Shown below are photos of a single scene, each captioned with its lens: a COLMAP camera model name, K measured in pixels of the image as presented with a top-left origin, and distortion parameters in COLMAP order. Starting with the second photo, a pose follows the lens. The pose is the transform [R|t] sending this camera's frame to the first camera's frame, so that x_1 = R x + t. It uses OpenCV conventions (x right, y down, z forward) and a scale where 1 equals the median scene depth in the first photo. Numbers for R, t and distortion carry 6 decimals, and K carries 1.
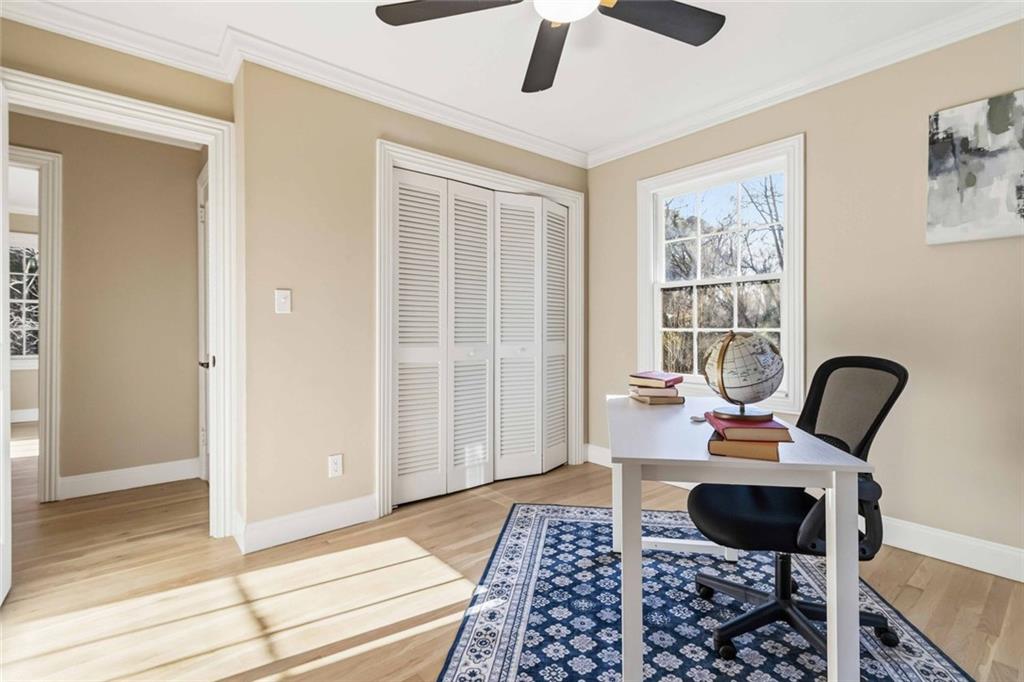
lens RADIAL K [[473.1, 0, 513.3], [0, 473.1, 327.0], [0, 0, 1]] dist [0.001597, 0.000177]
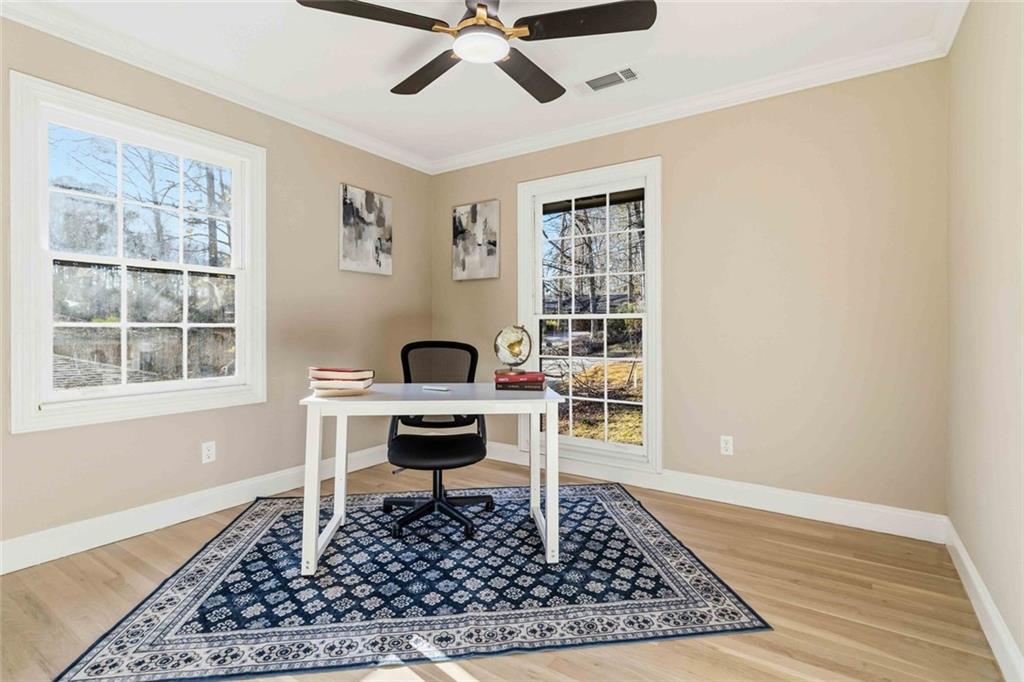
lens RADIAL K [[497.6, 0, 513.2], [0, 497.6, 329.5], [0, 0, 1]] dist [-0.000805, -0.000094]
pose [[-0.286801, -0.001644, 0.957989, -0.822525], [-0.007701, 0.999970, -0.000590, 0.014350], [-0.957959, -0.007546, -0.286805, 0.954485]]
